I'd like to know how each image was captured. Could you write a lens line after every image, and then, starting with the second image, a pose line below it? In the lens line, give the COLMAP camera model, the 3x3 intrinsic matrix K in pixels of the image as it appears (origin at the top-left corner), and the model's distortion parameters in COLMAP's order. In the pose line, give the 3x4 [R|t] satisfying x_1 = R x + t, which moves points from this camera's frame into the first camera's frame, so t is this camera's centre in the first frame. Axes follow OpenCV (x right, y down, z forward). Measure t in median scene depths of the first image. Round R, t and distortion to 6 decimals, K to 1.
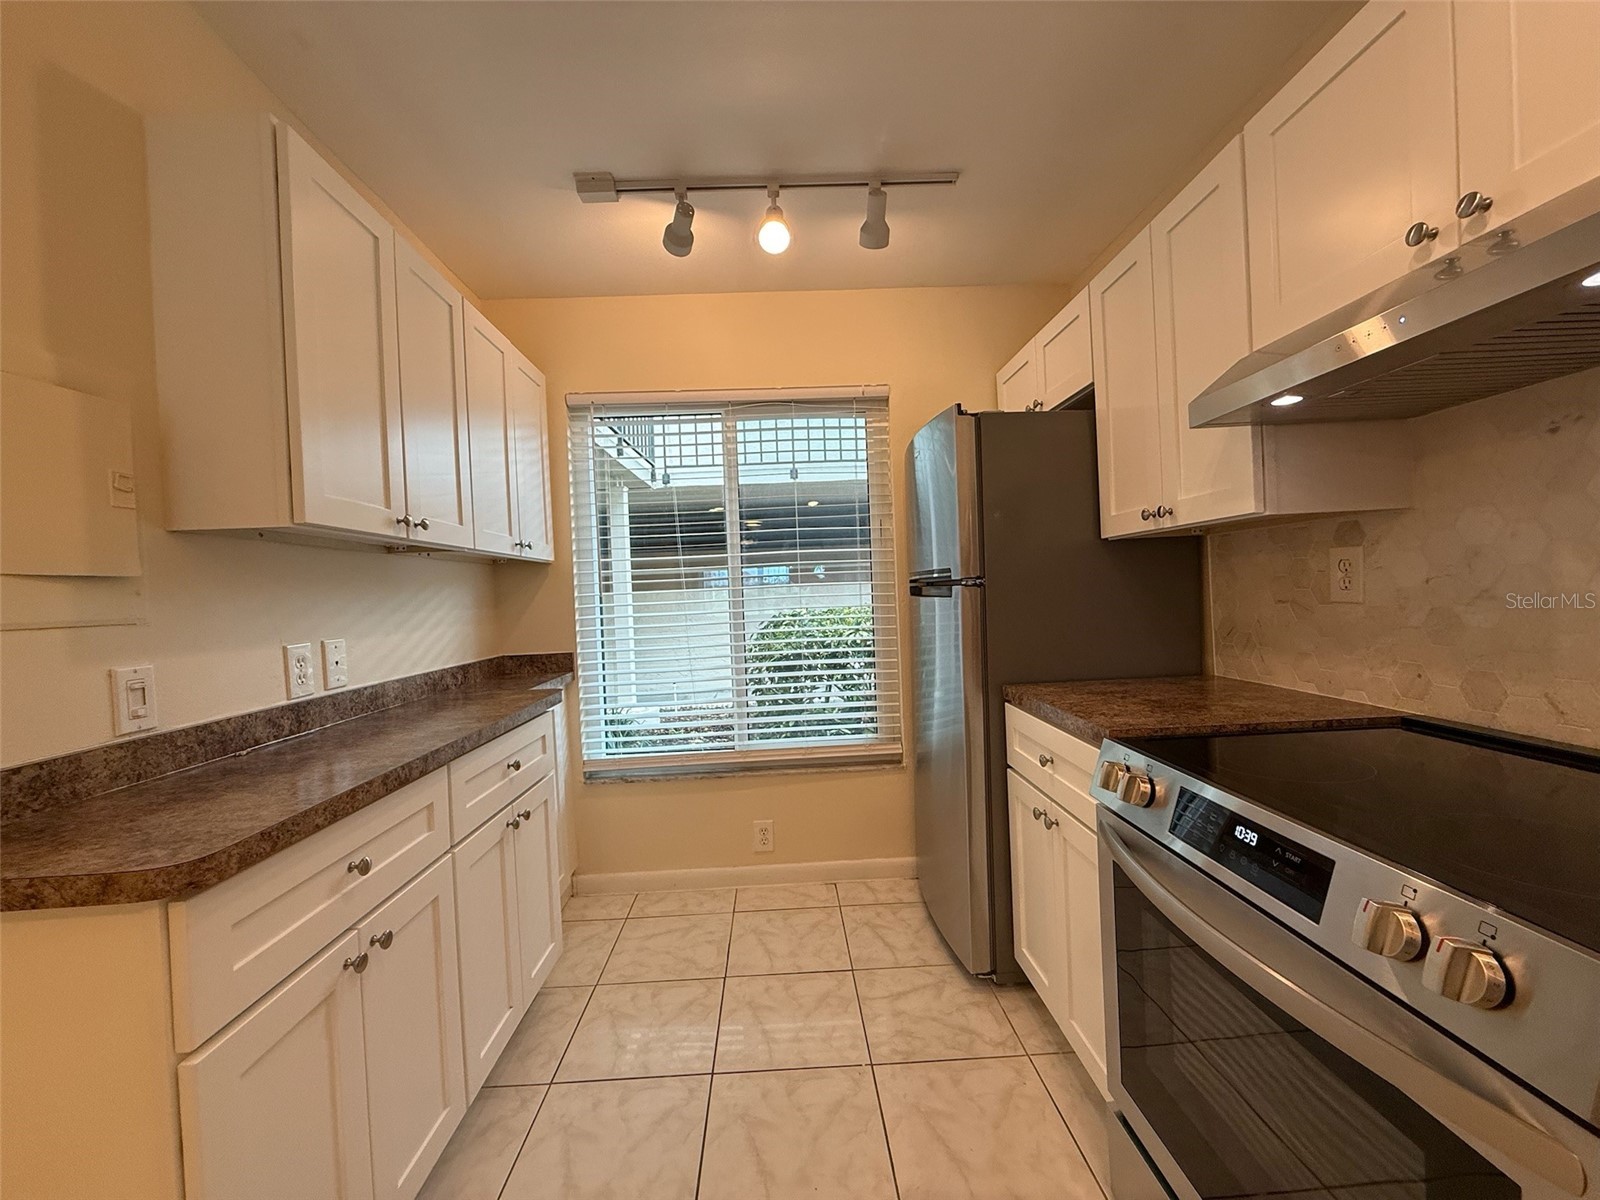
lens RADIAL K [[636.9, 0, 799.1], [0, 636.9, 597.2], [0, 0, 1]] dist [-0.000525, 0.000174]
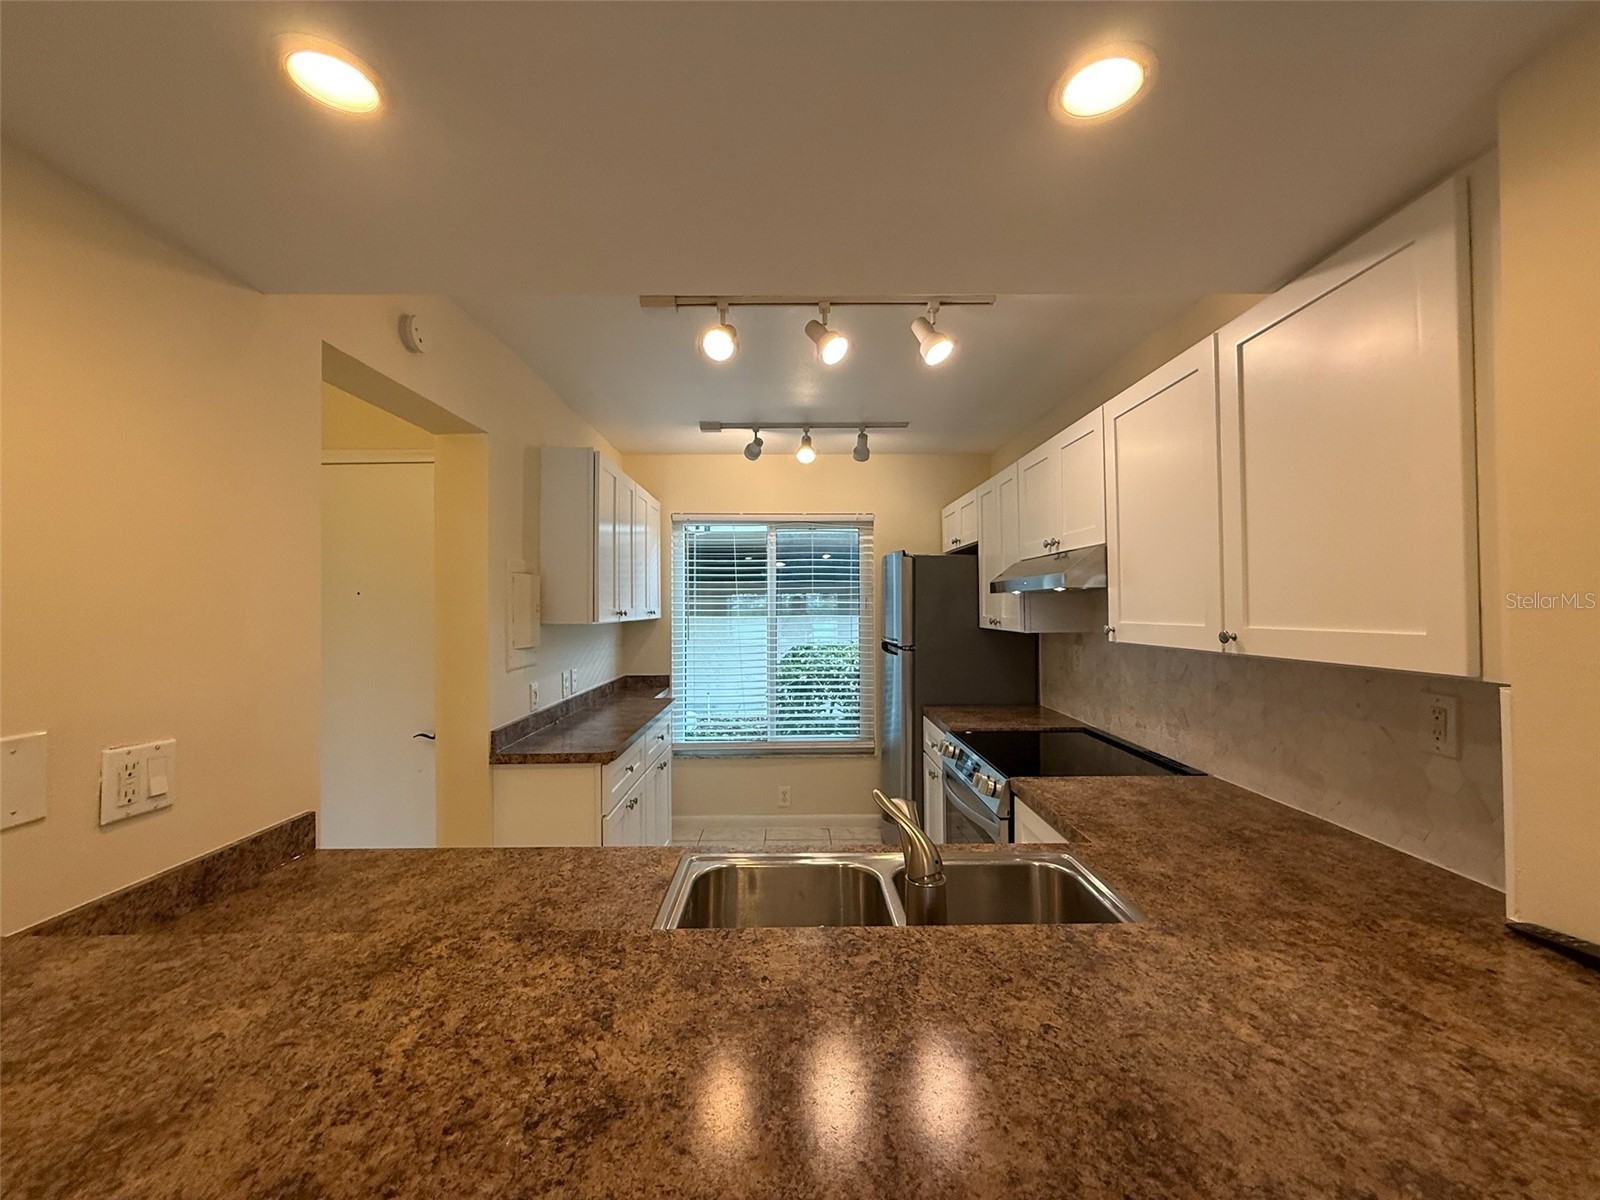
lens RADIAL K [[636.9, 0, 787.8], [0, 636.9, 602.5], [0, 0, 1]] dist [-0.000525, 0.000174]
pose [[0.998582, 0.035629, -0.039560, -0.001898], [-0.036245, 0.999231, -0.014979, -0.103638], [0.038996, 0.016391, 0.999105, -0.740511]]
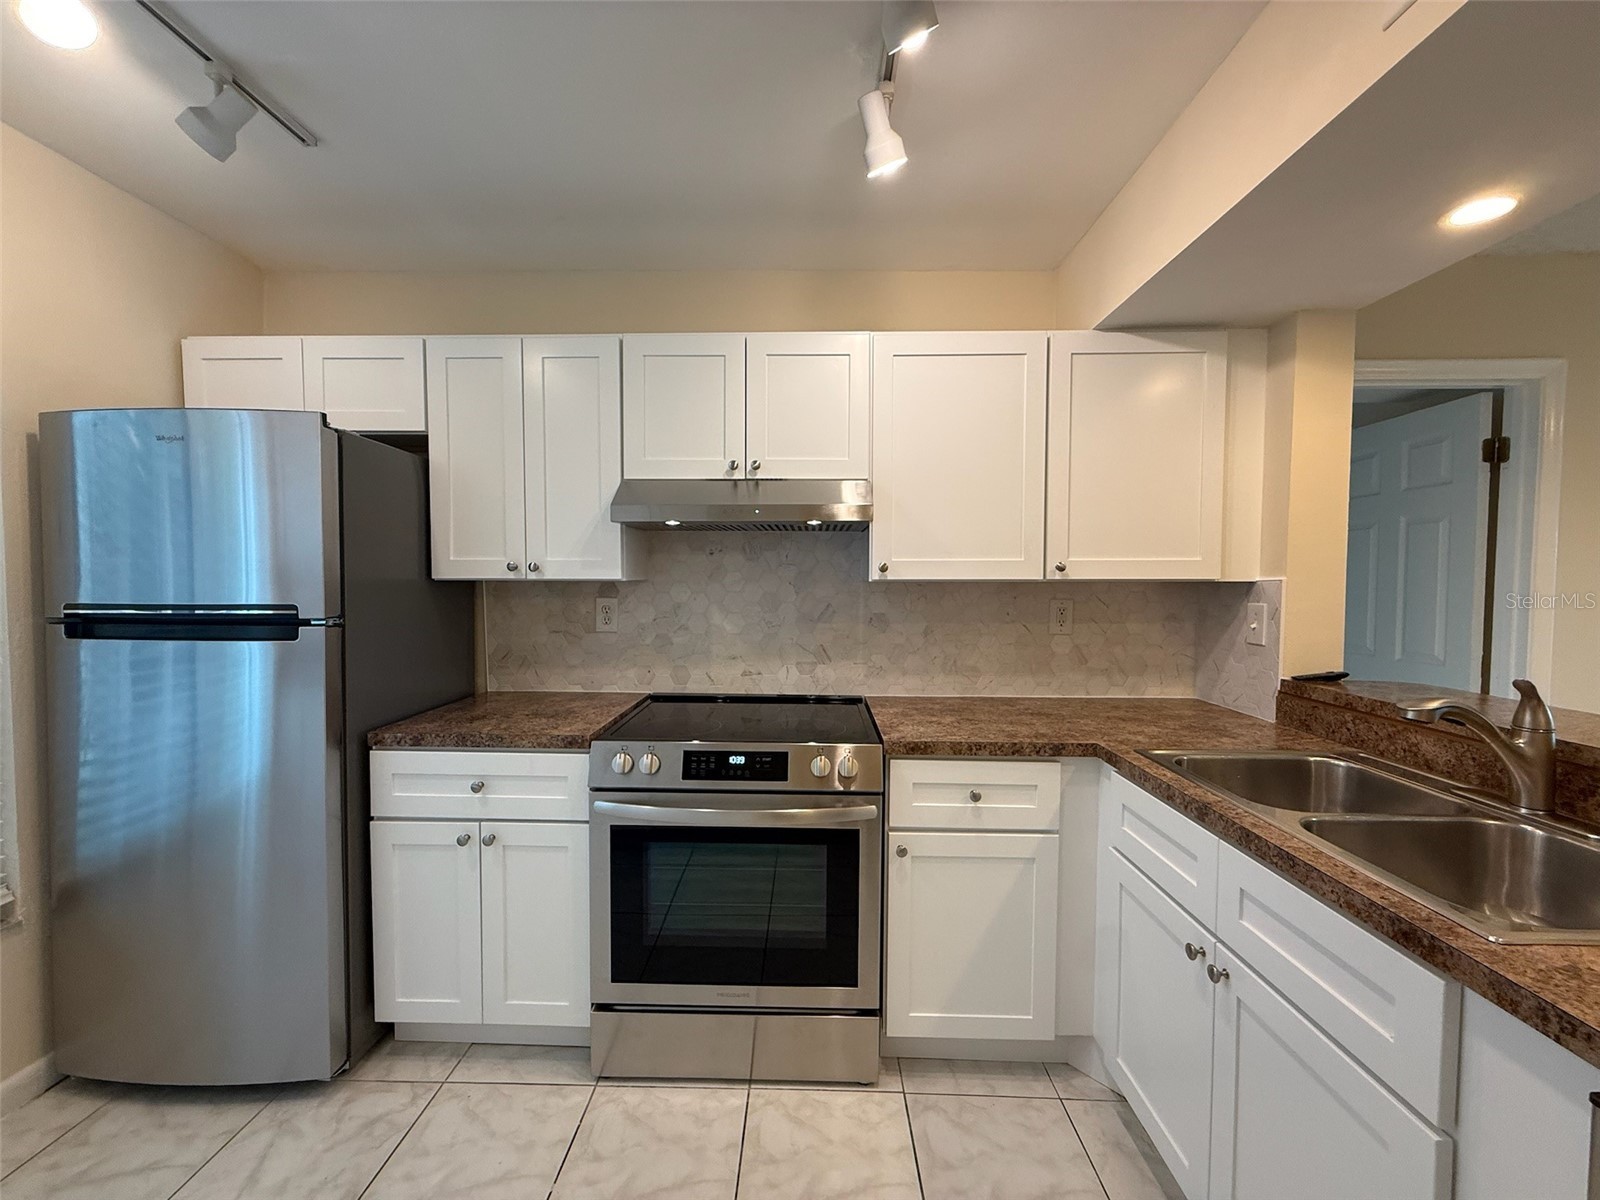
lens RADIAL K [[636.9, 0, 787.6], [0, 636.9, 597.9], [0, 0, 1]] dist [-0.000525, 0.000174]
pose [[0.061285, 0.012764, 0.998039, -0.500688], [0.003817, 0.999908, -0.013022, -0.038387], [-0.998113, 0.004608, 0.061231, 0.293804]]
